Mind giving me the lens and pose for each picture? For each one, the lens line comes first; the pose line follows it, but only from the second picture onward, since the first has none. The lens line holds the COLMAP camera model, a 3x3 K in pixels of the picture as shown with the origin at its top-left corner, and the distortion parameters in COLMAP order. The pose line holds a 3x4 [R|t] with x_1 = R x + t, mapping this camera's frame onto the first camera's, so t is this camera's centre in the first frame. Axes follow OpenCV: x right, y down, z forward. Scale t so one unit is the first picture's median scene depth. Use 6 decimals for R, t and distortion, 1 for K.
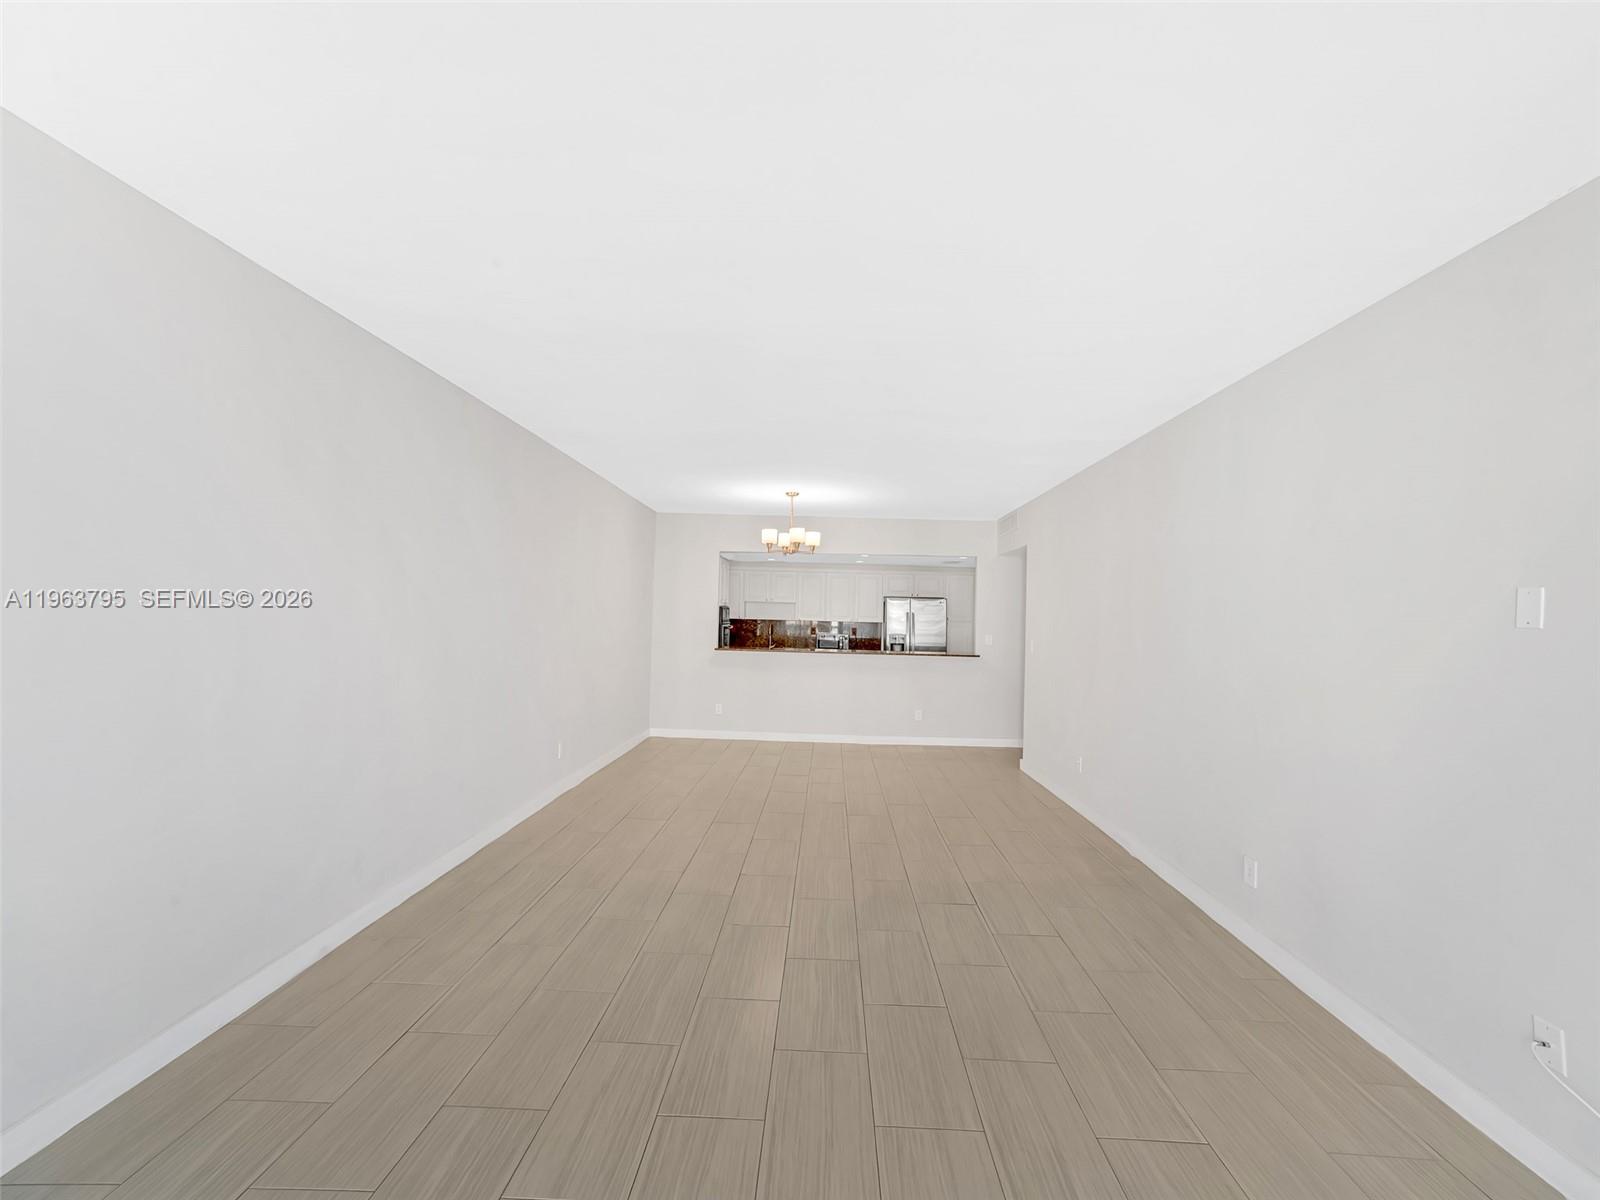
lens RADIAL K [[687.3, 0, 802.4], [0, 687.3, 635.0], [0, 0, 1]] dist [0.000066, 0.000046]
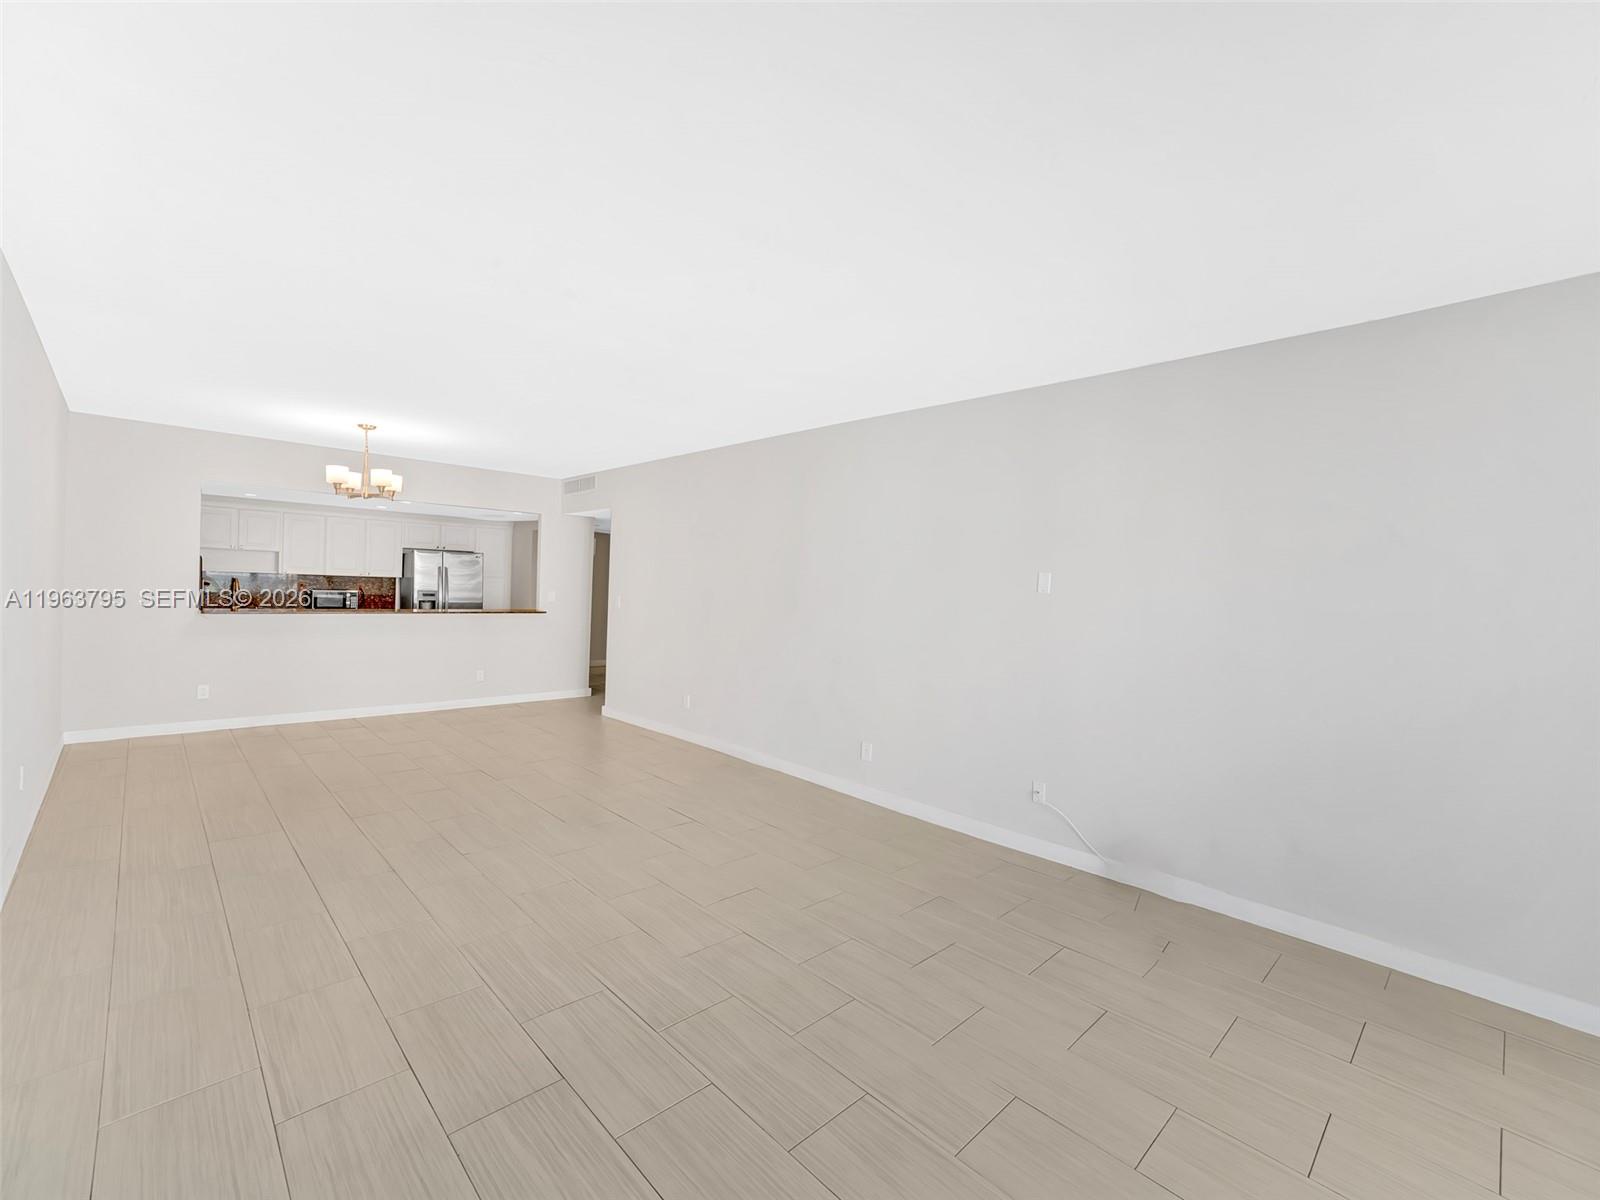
lens RADIAL K [[686.4, 0, 800.0], [0, 686.4, 600.0], [0, 0, 1]] dist [0.000434, 0.000157]
pose [[0.702206, -0.015605, 0.711803, -0.164680], [0.002764, 0.999812, 0.019192, -0.004371], [-0.711968, -0.011509, 0.702117, 0.012954]]
